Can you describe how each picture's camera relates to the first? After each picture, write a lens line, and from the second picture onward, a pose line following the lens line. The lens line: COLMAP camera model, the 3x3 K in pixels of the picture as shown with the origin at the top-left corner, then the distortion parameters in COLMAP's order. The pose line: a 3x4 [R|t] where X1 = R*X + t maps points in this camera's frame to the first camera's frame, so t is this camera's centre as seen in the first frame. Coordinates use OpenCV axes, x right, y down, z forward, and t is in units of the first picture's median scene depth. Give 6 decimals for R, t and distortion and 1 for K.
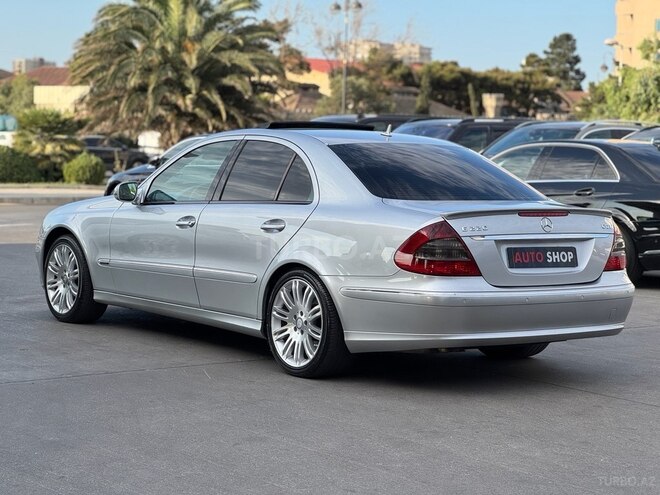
lens RADIAL K [[1469.0, 0, 333.8], [0, 1469.0, 241.5], [0, 0, 1]] dist [0.195443, 0.000000]
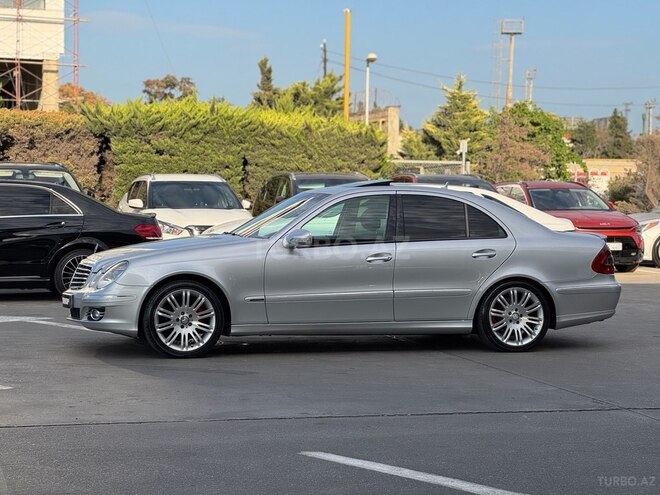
lens RADIAL K [[1469.0, 0, 328.3], [0, 1469.0, 246.1], [0, 0, 1]] dist [0.195443, 0.000000]
pose [[0.365717, -0.055217, 0.929087, -1.442317], [0.057090, 0.997690, 0.036822, -0.080383], [-0.928973, 0.039575, 0.368025, 0.600896]]
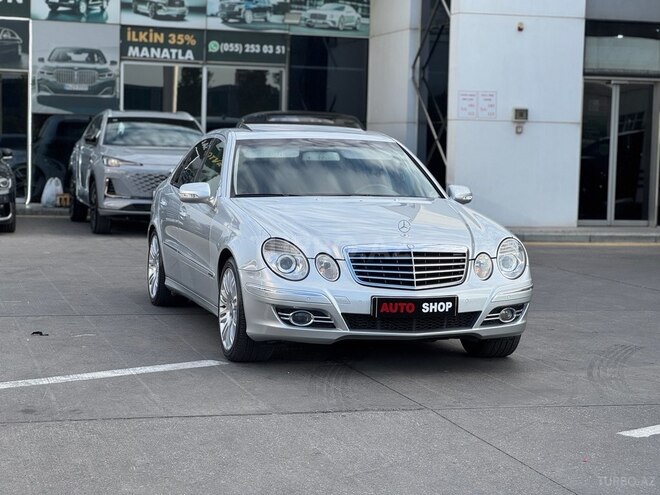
lens RADIAL K [[1469.0, 0, 333.4], [0, 1469.0, 228.0], [0, 0, 1]] dist [0.195443, 0.000000]
pose [[-0.934047, -0.067024, 0.350806, -0.482706], [-0.021352, 0.990956, 0.132478, -0.166840], [-0.356512, 0.116250, -0.927030, 2.272596]]
